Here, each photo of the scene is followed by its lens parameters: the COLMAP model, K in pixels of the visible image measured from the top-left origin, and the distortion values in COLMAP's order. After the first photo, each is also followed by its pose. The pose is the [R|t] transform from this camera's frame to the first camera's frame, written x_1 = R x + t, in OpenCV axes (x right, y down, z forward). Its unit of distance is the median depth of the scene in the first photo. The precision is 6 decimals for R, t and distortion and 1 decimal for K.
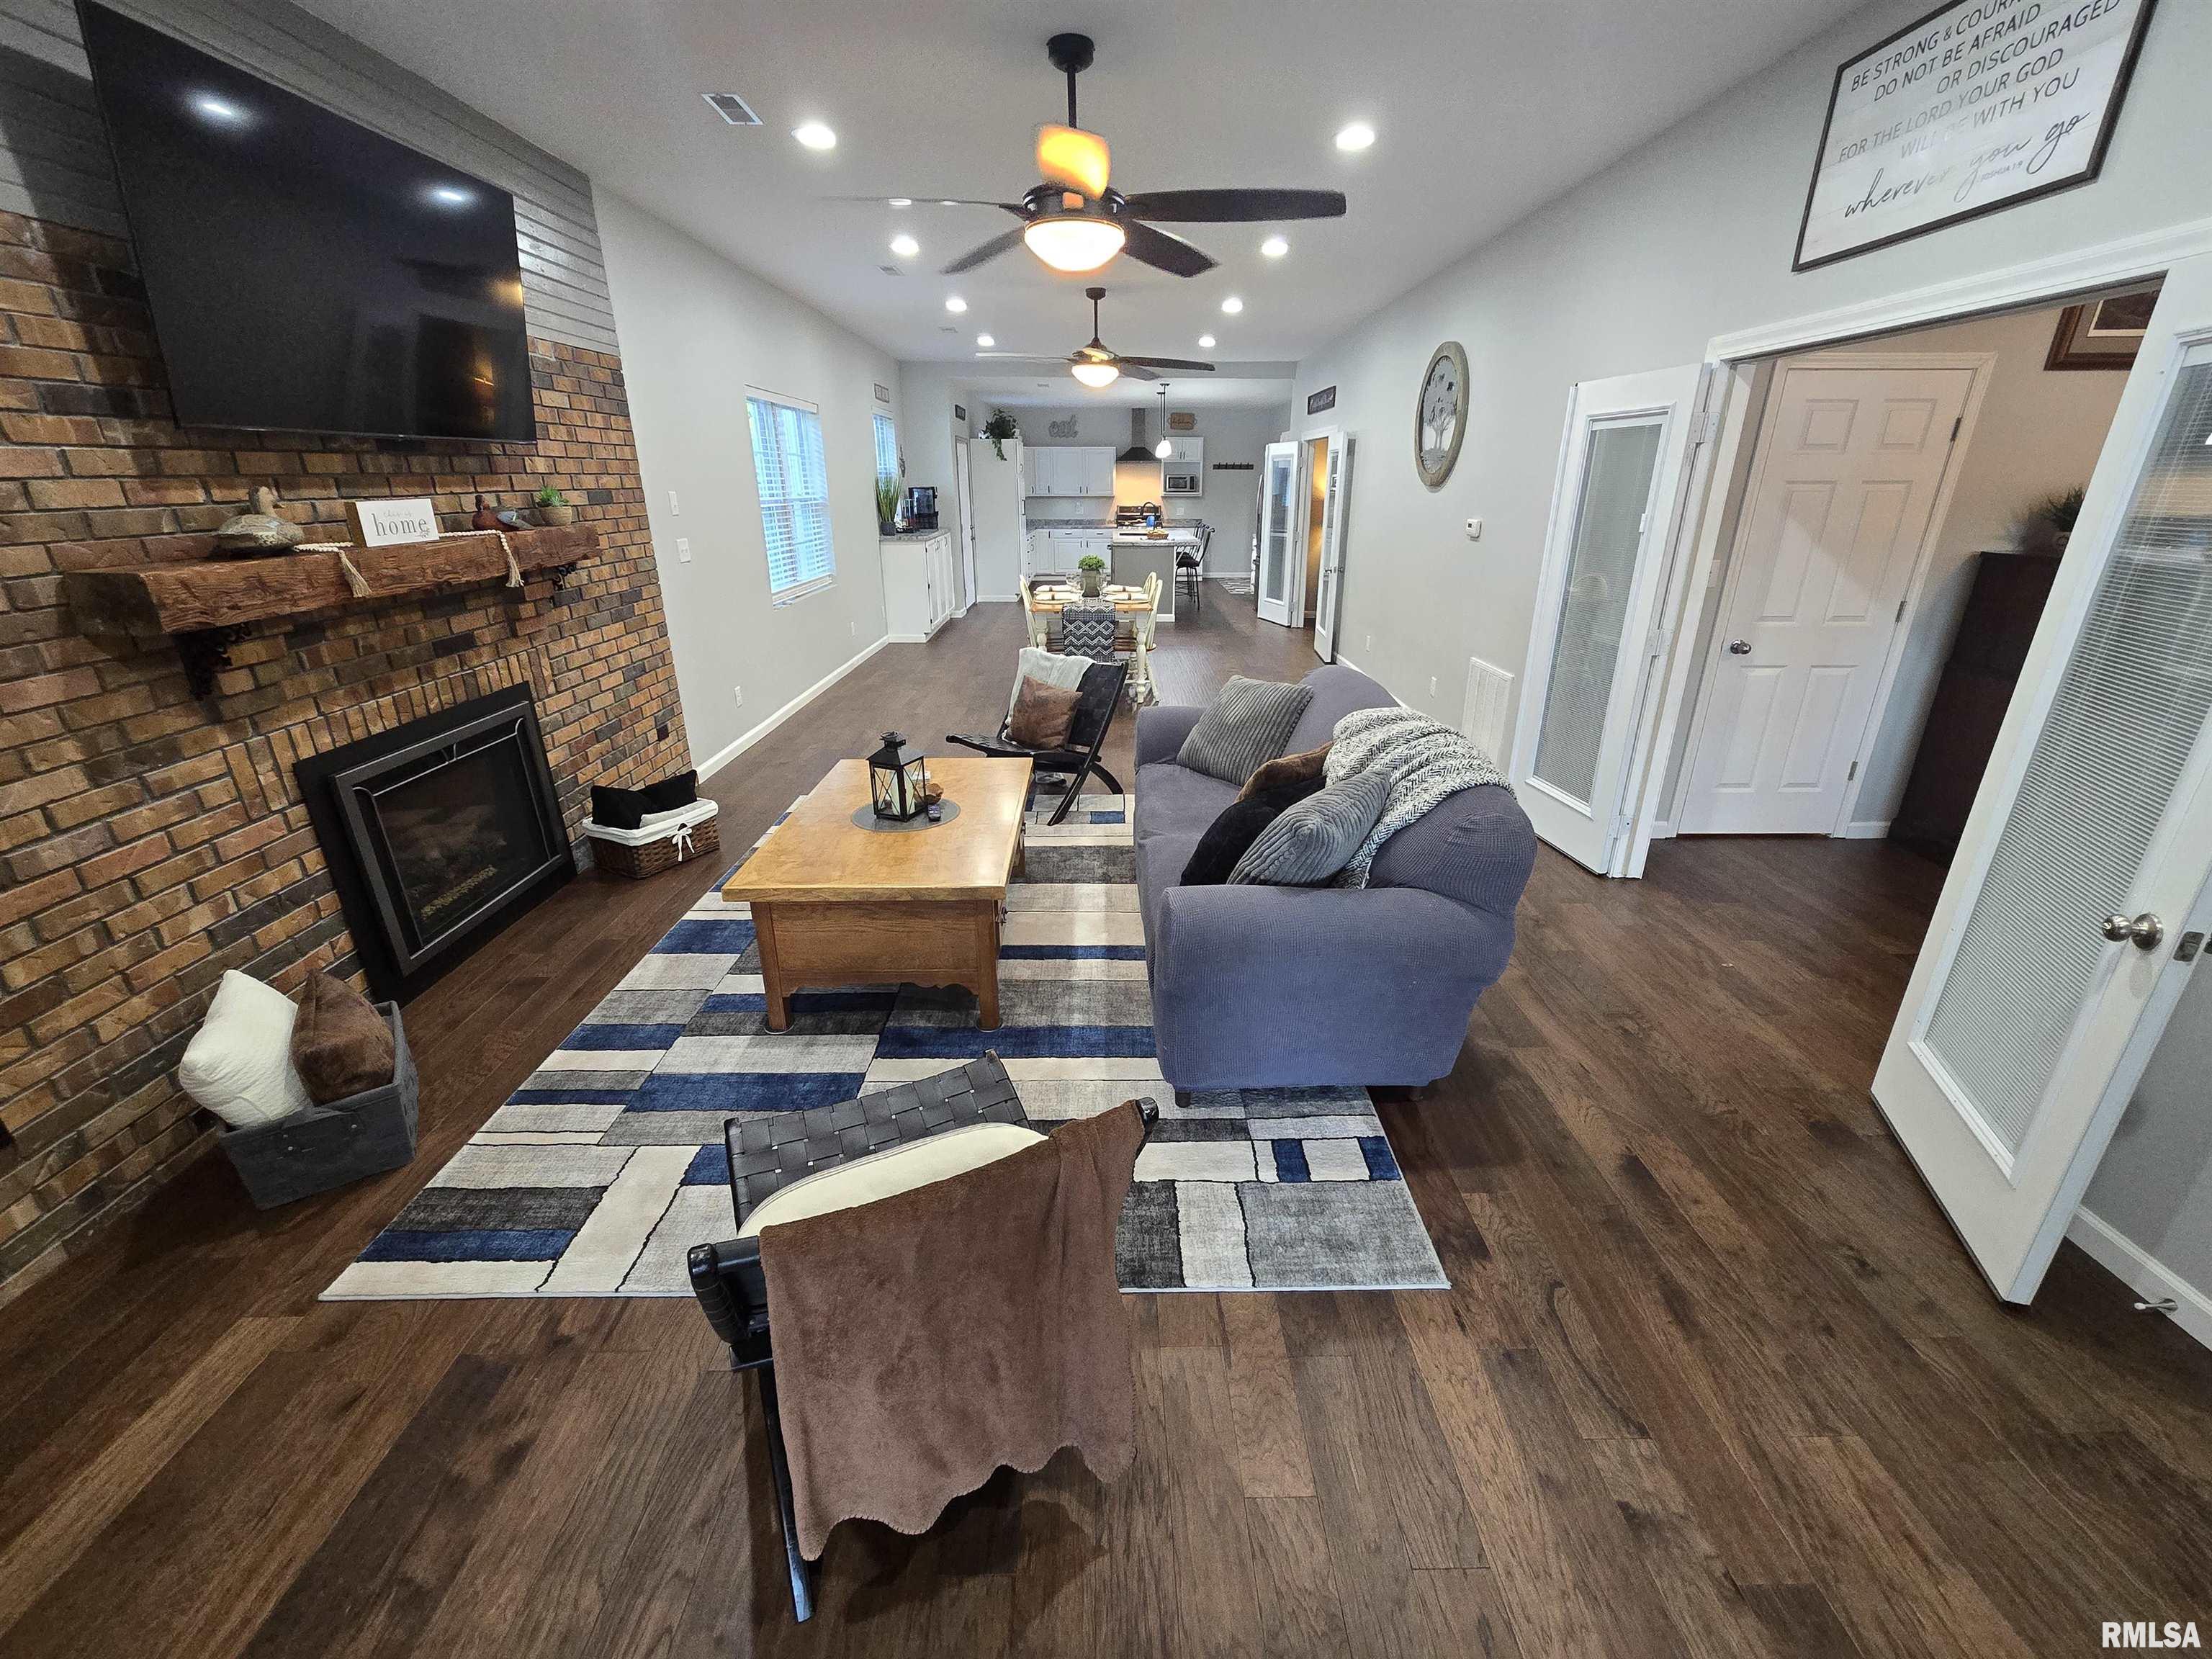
lens RADIAL K [[899.7, 0, 1116.8], [0, 899.7, 822.7], [0, 0, 1]] dist [0.002452, 0.000028]
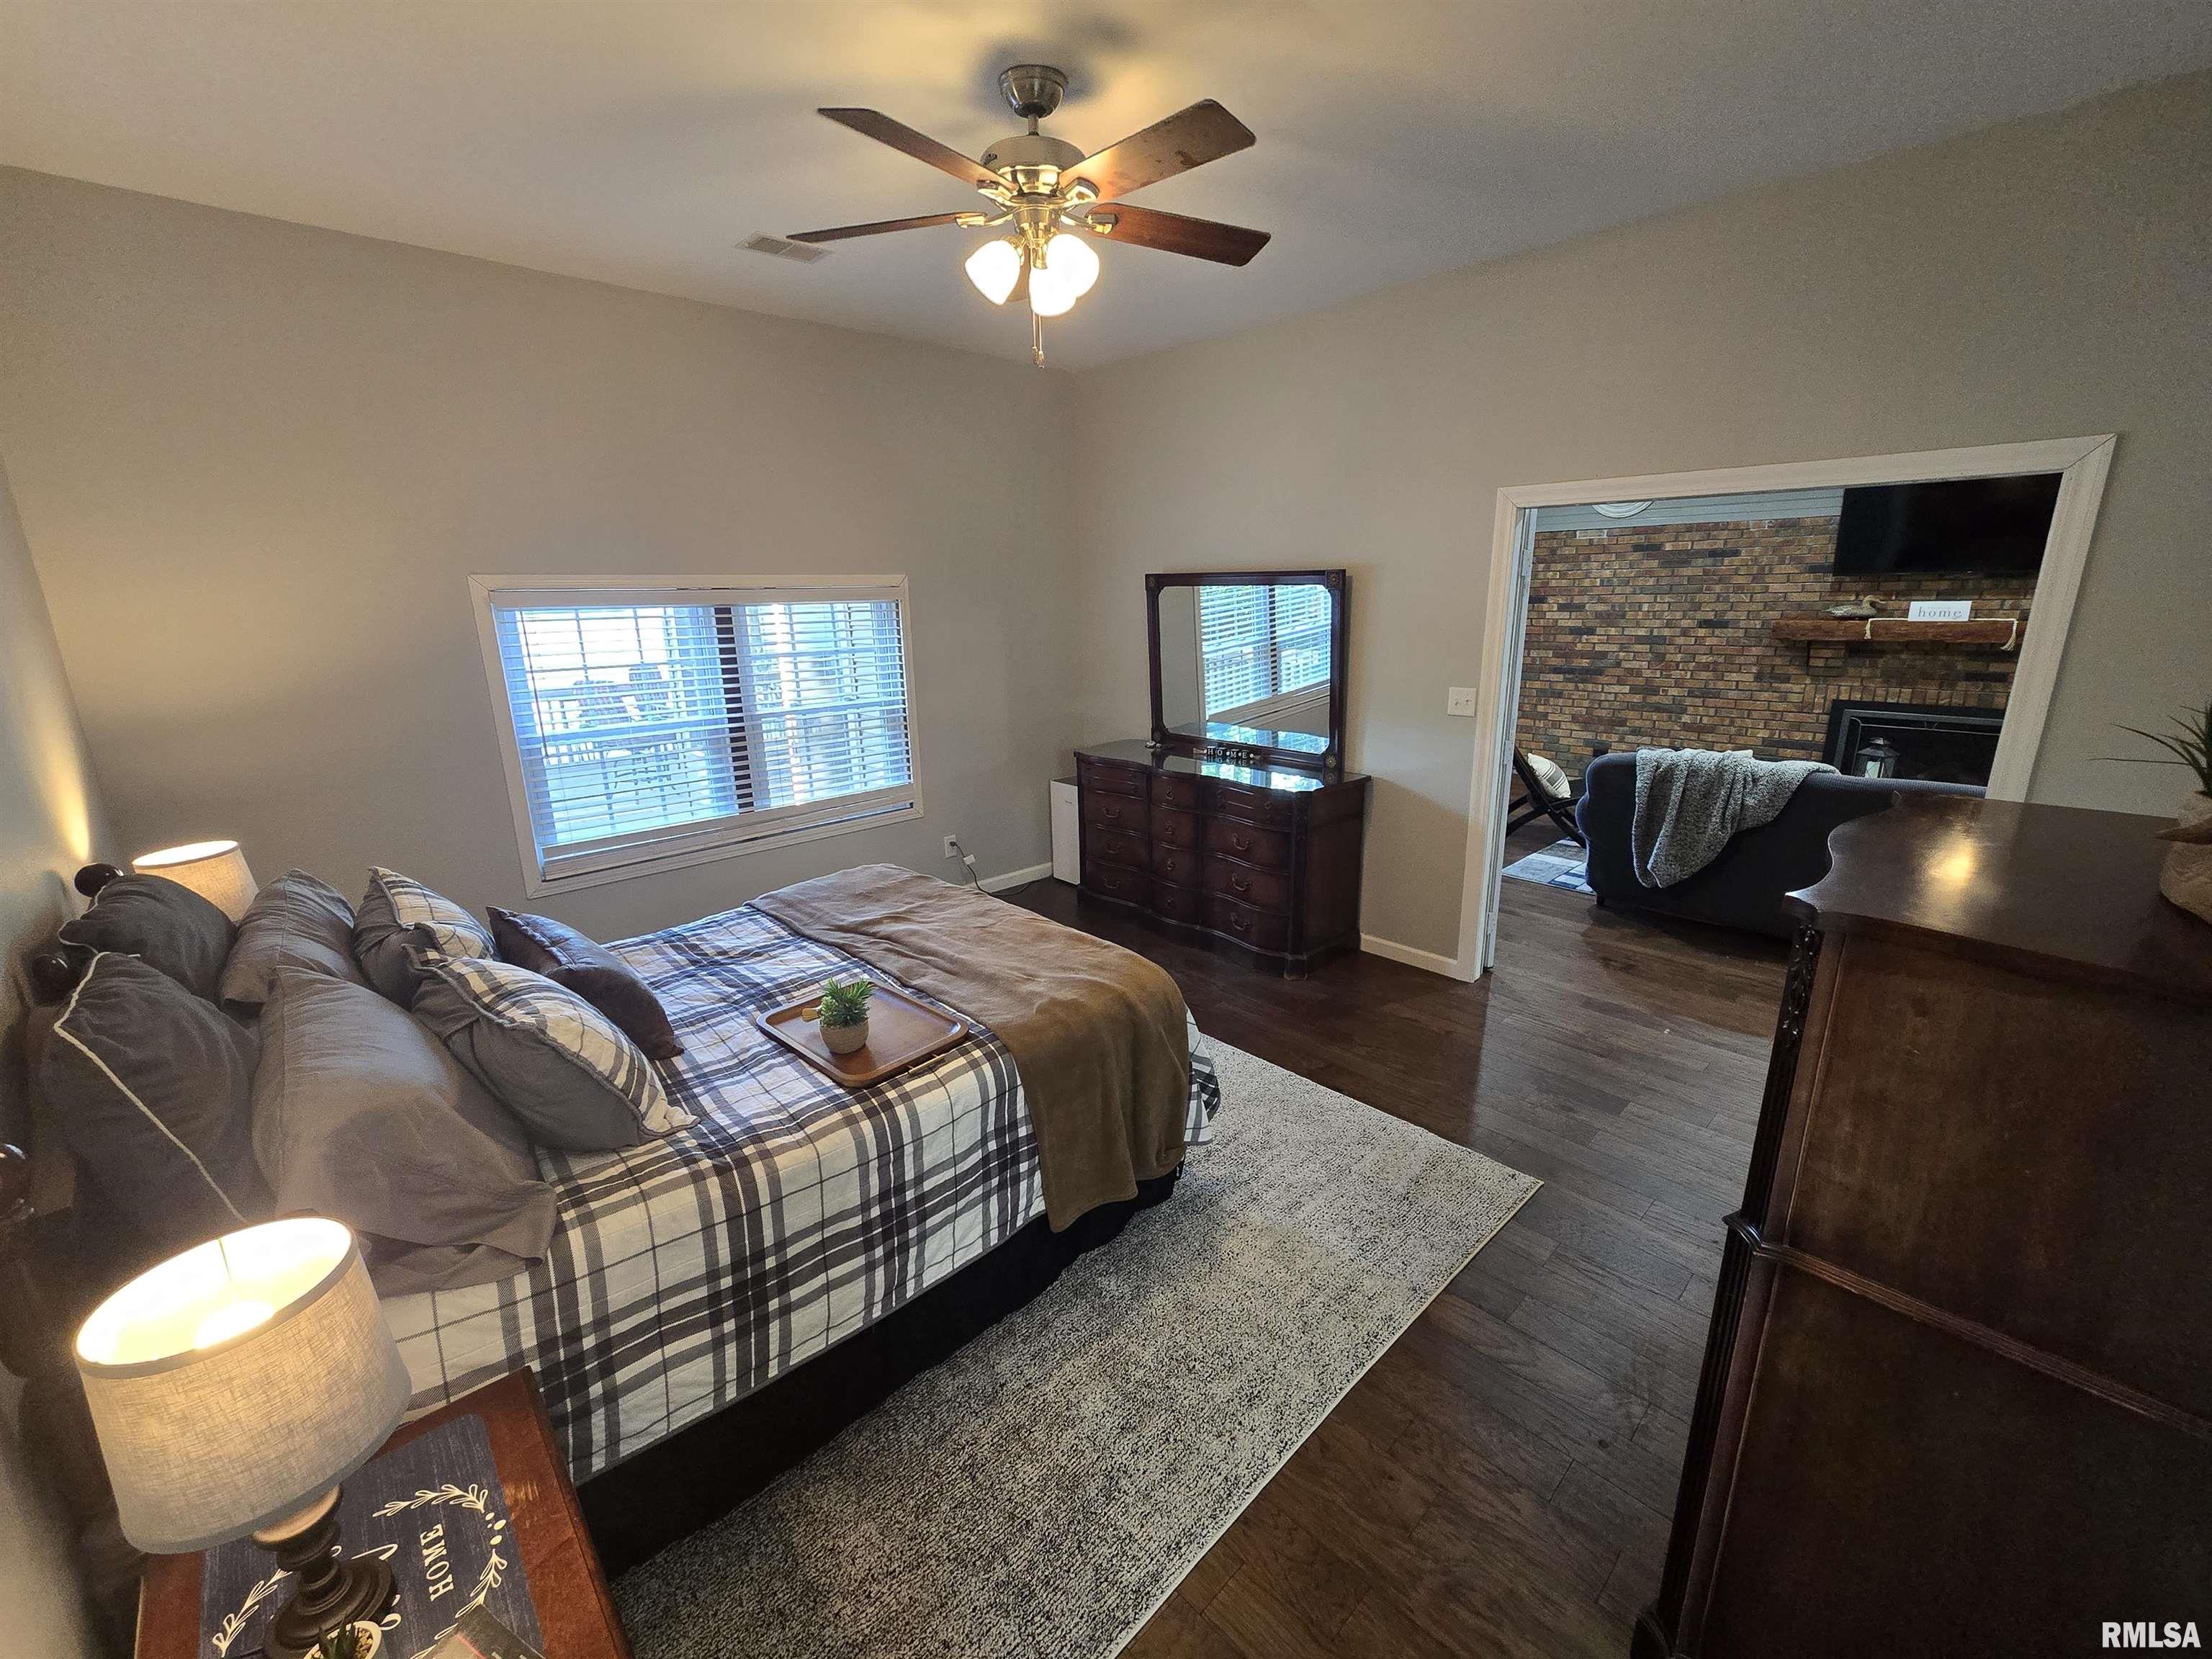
lens RADIAL K [[899.7, 0, 1117.6], [0, 899.7, 831.1], [0, 0, 1]] dist [0.002452, 0.000028]
pose [[-0.729215, 0.193502, -0.656356, 2.057654], [-0.227954, 0.835705, 0.499634, -0.503092], [0.645200, 0.513960, -0.565299, 1.174012]]
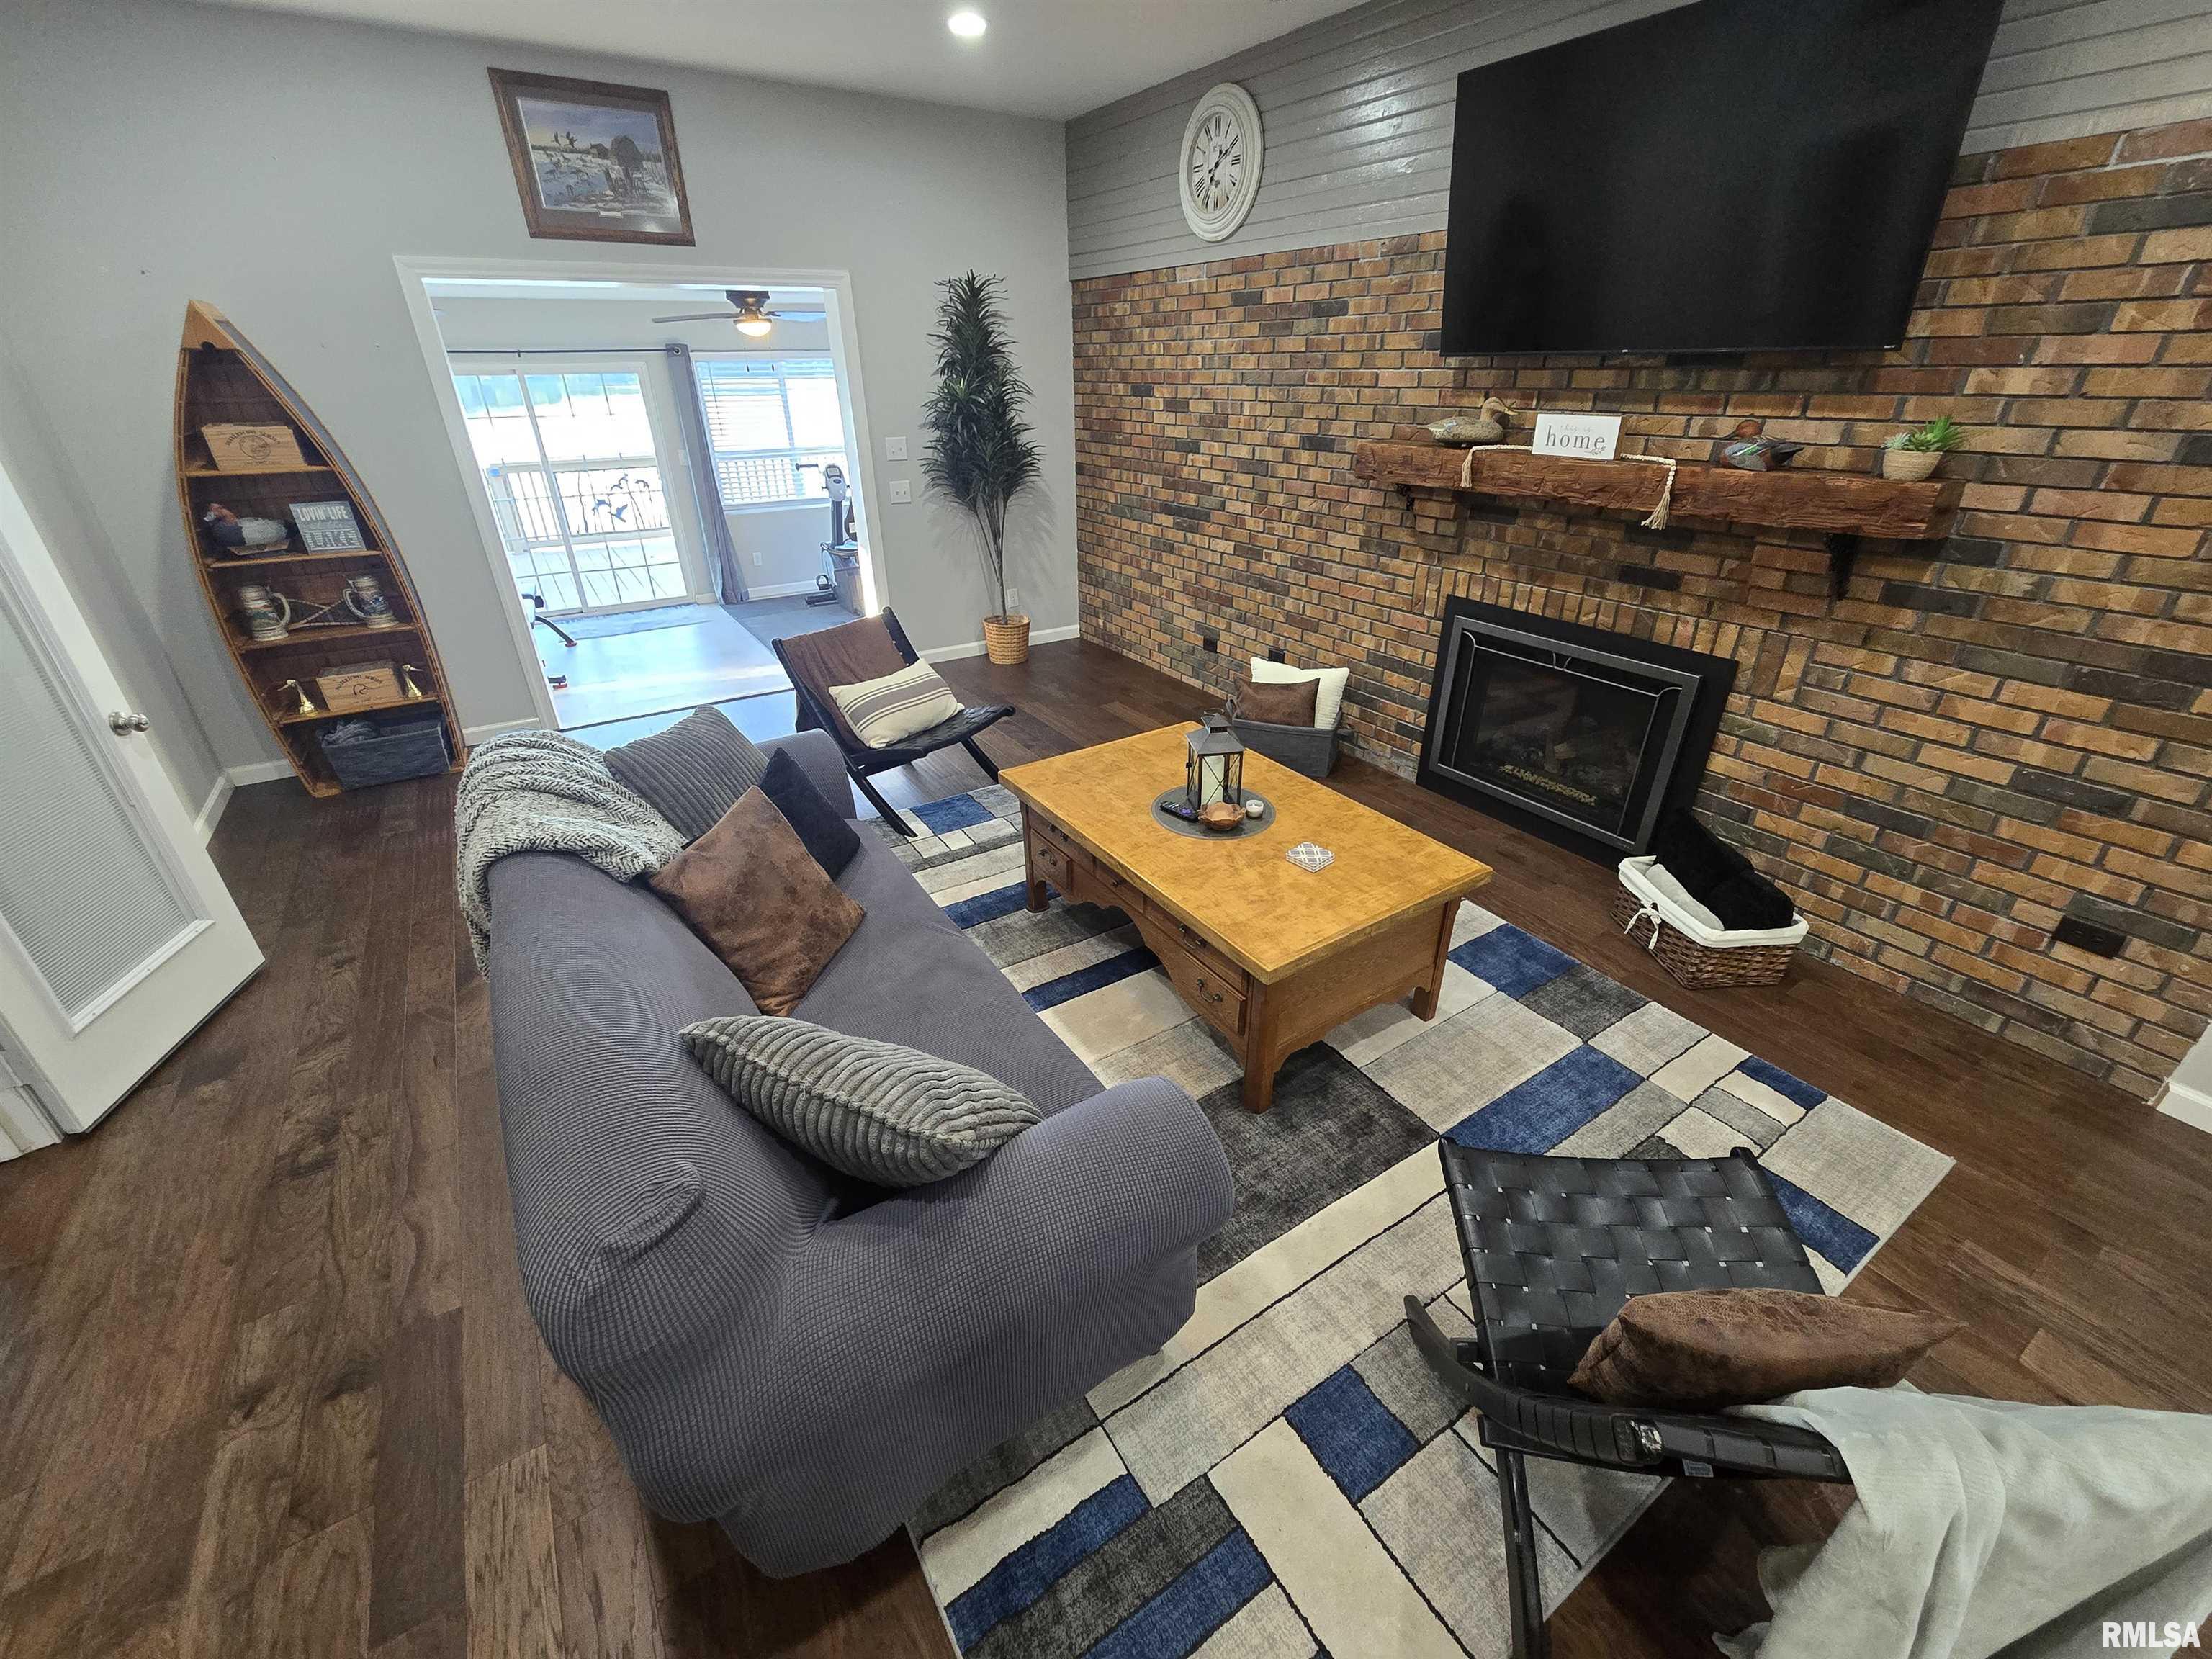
lens RADIAL K [[899.7, 0, 1116.1], [0, 899.7, 825.1], [0, 0, 1]] dist [0.002452, 0.000028]
pose [[-0.842407, 0.251745, -0.476418, 0.279376], [-0.188890, 0.690084, 0.698645, -0.635207], [0.504649, 0.678534, -0.533780, 1.549620]]
